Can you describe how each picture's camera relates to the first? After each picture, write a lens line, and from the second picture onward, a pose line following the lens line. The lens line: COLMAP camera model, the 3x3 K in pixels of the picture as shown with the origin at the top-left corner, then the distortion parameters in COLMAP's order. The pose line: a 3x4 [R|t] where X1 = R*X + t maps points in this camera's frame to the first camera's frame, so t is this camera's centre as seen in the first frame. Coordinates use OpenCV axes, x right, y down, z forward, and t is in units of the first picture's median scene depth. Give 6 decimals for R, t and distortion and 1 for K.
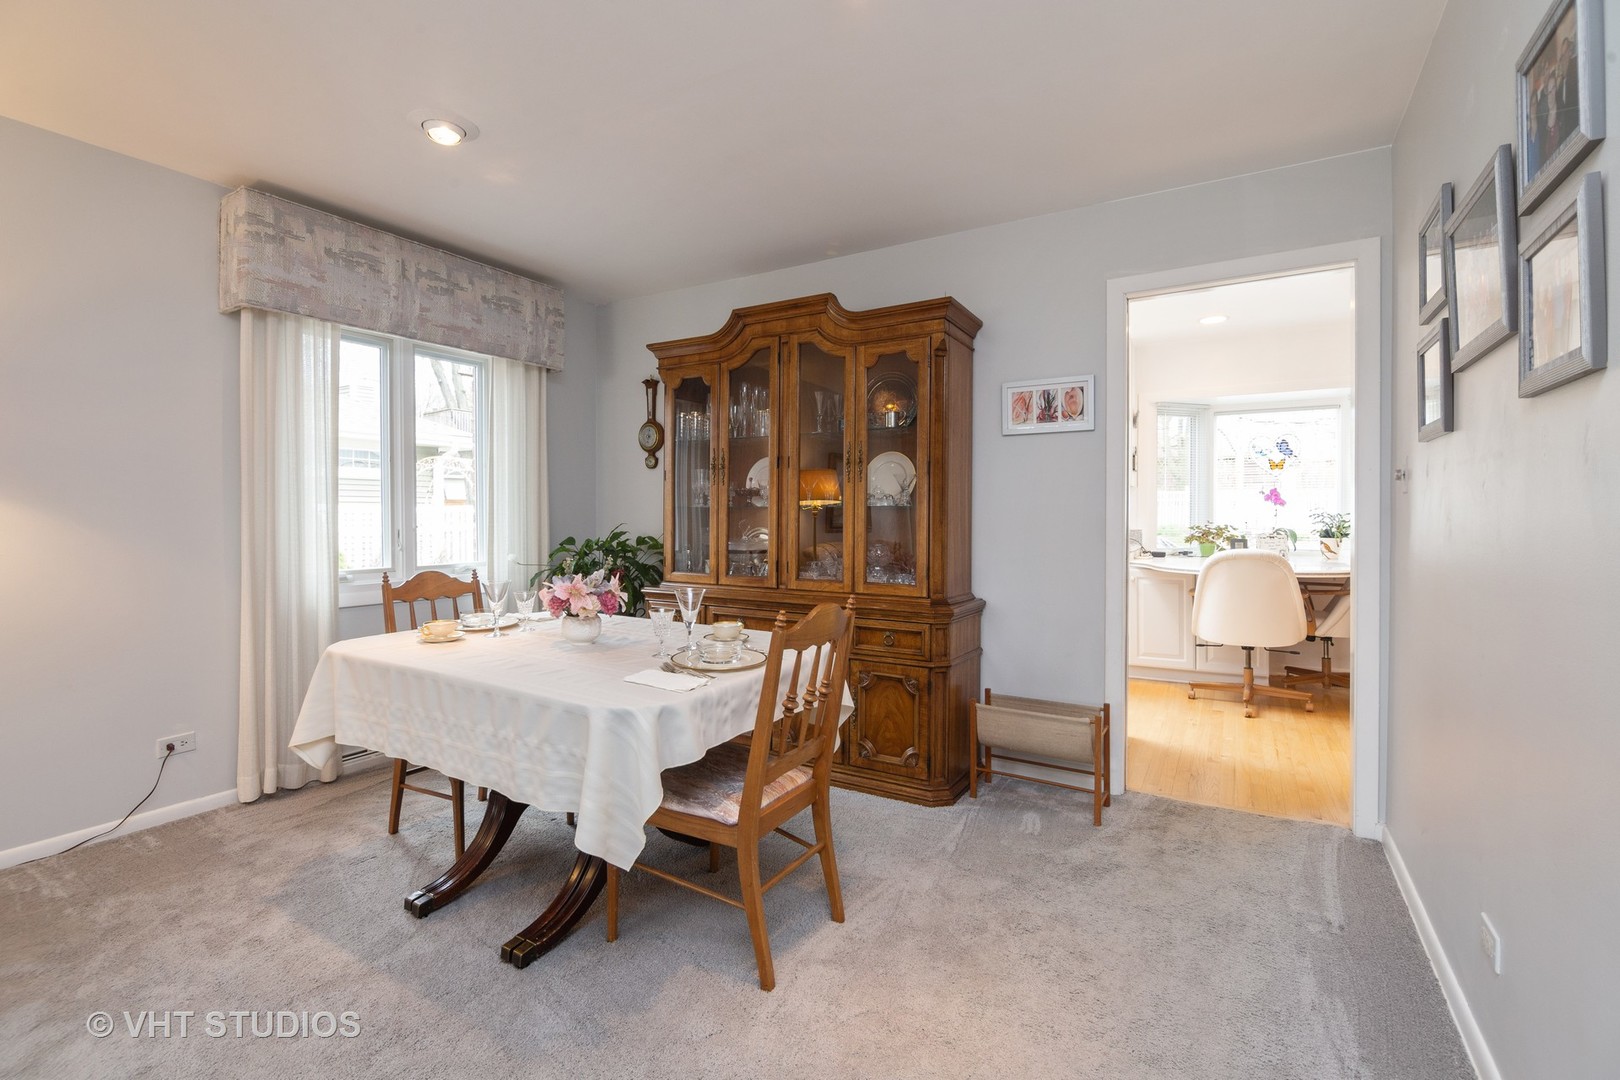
lens RADIAL K [[744.0, 0, 804.6], [0, 744.0, 520.0], [0, 0, 1]] dist [0.000069, -0.000090]
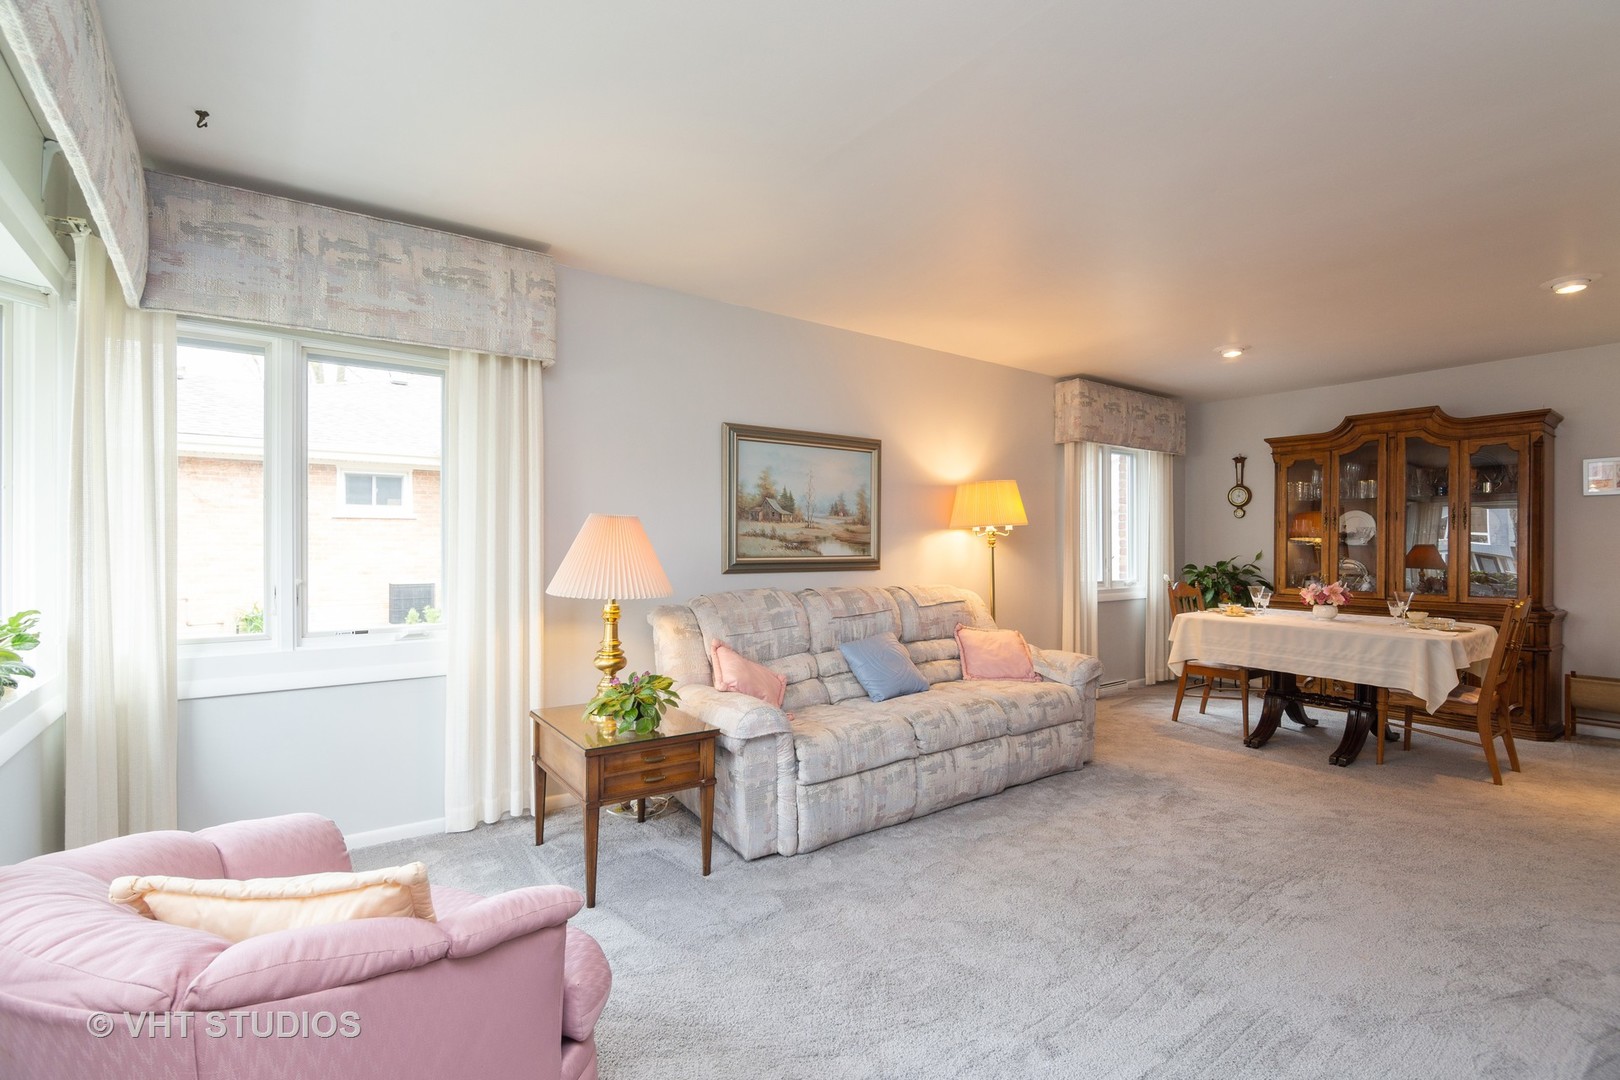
lens RADIAL K [[739.9, 0, 810.0], [0, 739.9, 540.0], [0, 0, 1]] dist [0.000813, -0.008751]
pose [[0.919667, -0.001011, -0.392699, -0.549902], [-0.005533, 0.999864, -0.015532, 0.001656], [0.392661, 0.016457, 0.919536, -0.882537]]
